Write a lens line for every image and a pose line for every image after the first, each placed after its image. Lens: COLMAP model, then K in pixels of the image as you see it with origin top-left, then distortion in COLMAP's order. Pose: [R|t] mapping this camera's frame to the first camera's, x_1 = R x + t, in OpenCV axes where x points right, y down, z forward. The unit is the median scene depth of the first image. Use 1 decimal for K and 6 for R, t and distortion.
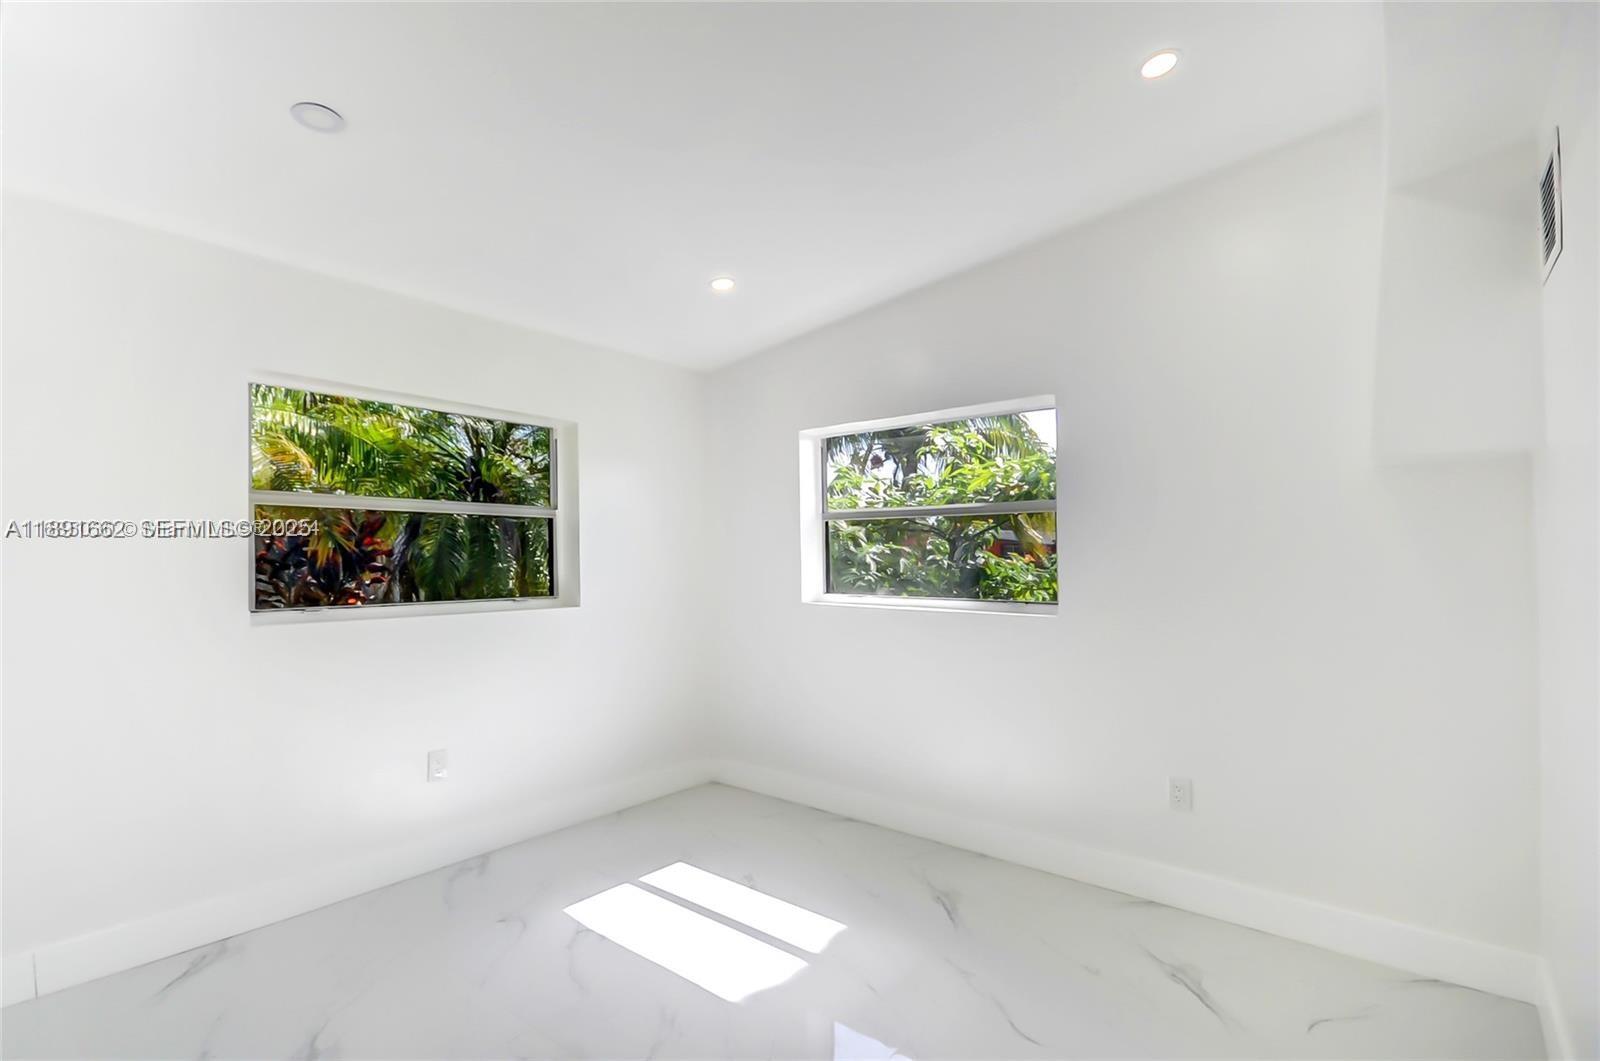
lens RADIAL K [[715.8, 0, 804.5], [0, 715.8, 542.7], [0, 0, 1]] dist [0.000472, -0.000074]
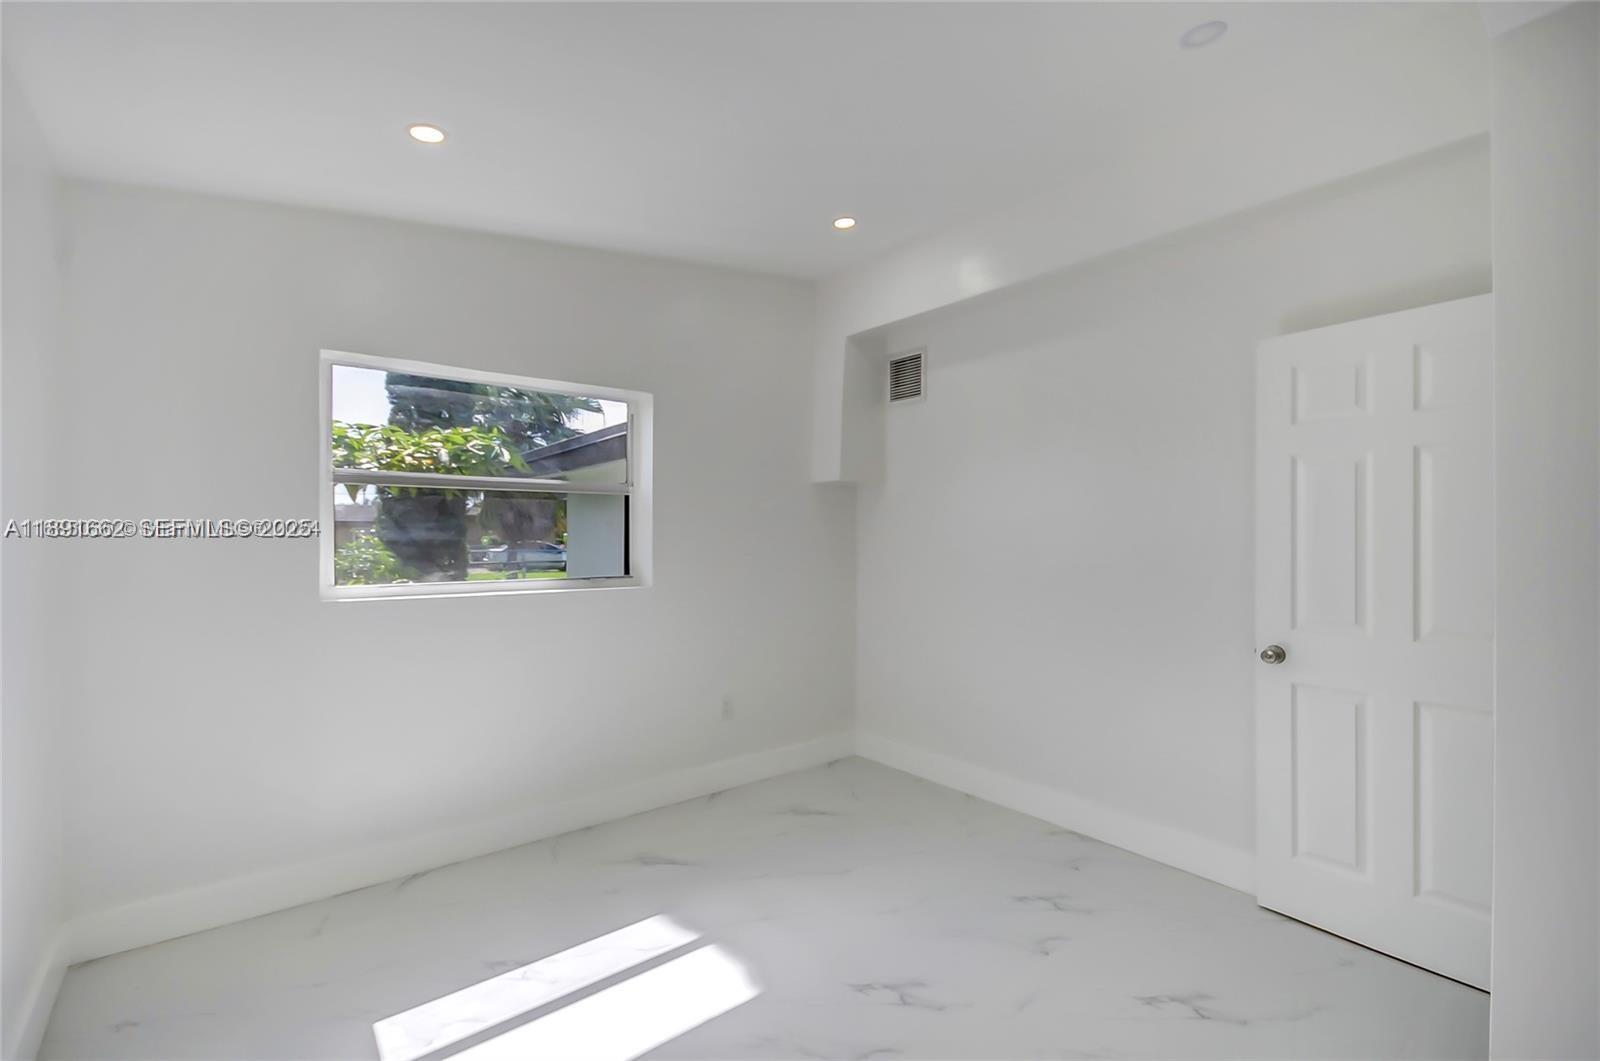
lens RADIAL K [[715.8, 0, 804.5], [0, 715.8, 542.7], [0, 0, 1]] dist [0.000472, -0.000074]
pose [[0.187380, -0.005069, 0.982274, -0.665774], [-0.025906, 0.999613, 0.010101, 0.011600], [-0.981946, -0.027339, 0.187176, 0.496571]]
